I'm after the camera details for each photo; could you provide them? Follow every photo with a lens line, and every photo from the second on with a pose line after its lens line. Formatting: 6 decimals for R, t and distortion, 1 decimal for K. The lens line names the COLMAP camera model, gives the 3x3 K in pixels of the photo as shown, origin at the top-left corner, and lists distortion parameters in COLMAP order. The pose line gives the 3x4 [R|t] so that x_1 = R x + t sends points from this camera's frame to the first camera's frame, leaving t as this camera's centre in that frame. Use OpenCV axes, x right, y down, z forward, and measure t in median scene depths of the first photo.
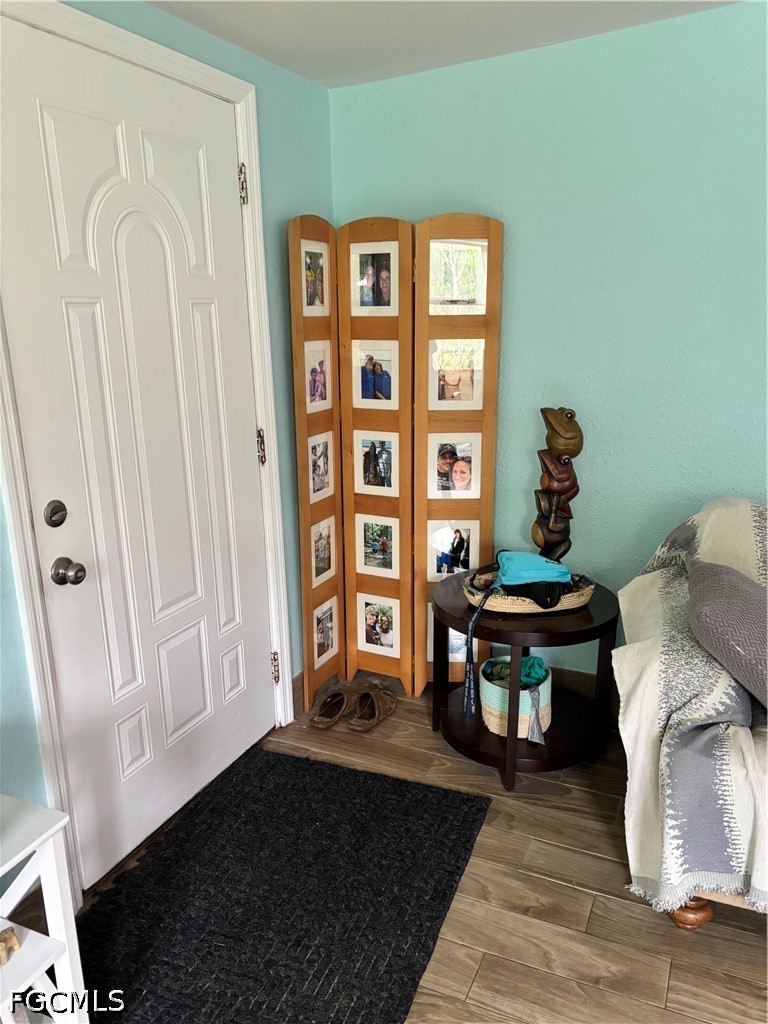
lens RADIAL K [[777.3, 0, 383.5], [0, 777.3, 519.3], [0, 0, 1]] dist [0.074416, -0.100751]
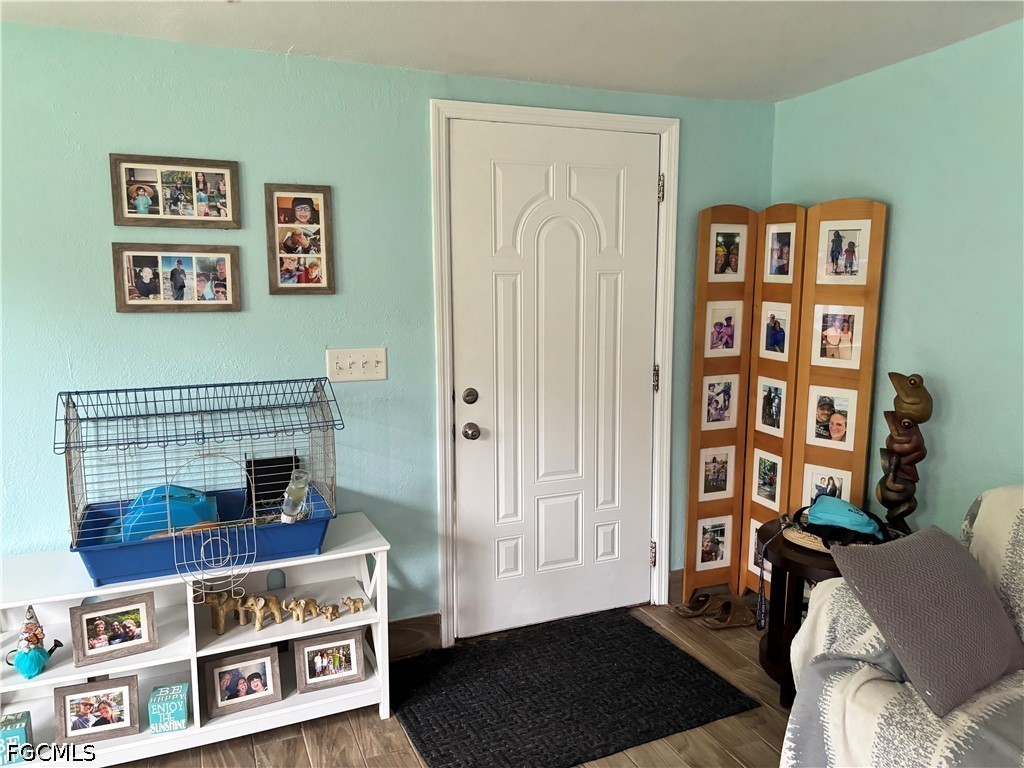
lens RADIAL K [[777.3, 0, 517.1], [0, 777.3, 386.1], [0, 0, 1]] dist [0.074416, -0.100751]
pose [[0.742396, 0.119295, -0.659255, 0.495805], [-0.184431, 0.982390, -0.029922, 0.002625], [0.644076, 0.143801, 0.751324, -0.125859]]
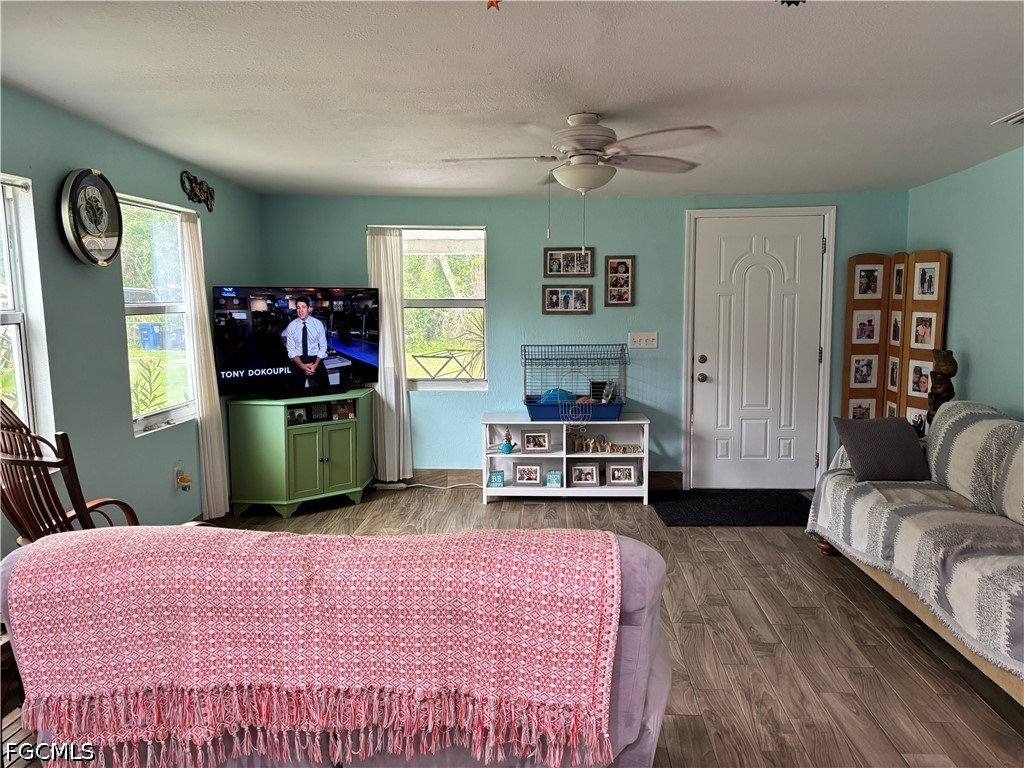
lens RADIAL K [[777.3, 0, 517.1], [0, 777.3, 386.1], [0, 0, 1]] dist [0.074416, -0.100751]
pose [[0.371490, 0.126775, -0.919741, 1.487453], [-0.232062, 0.971869, 0.040229, 0.097580], [0.898967, 0.198493, 0.390460, -0.600688]]
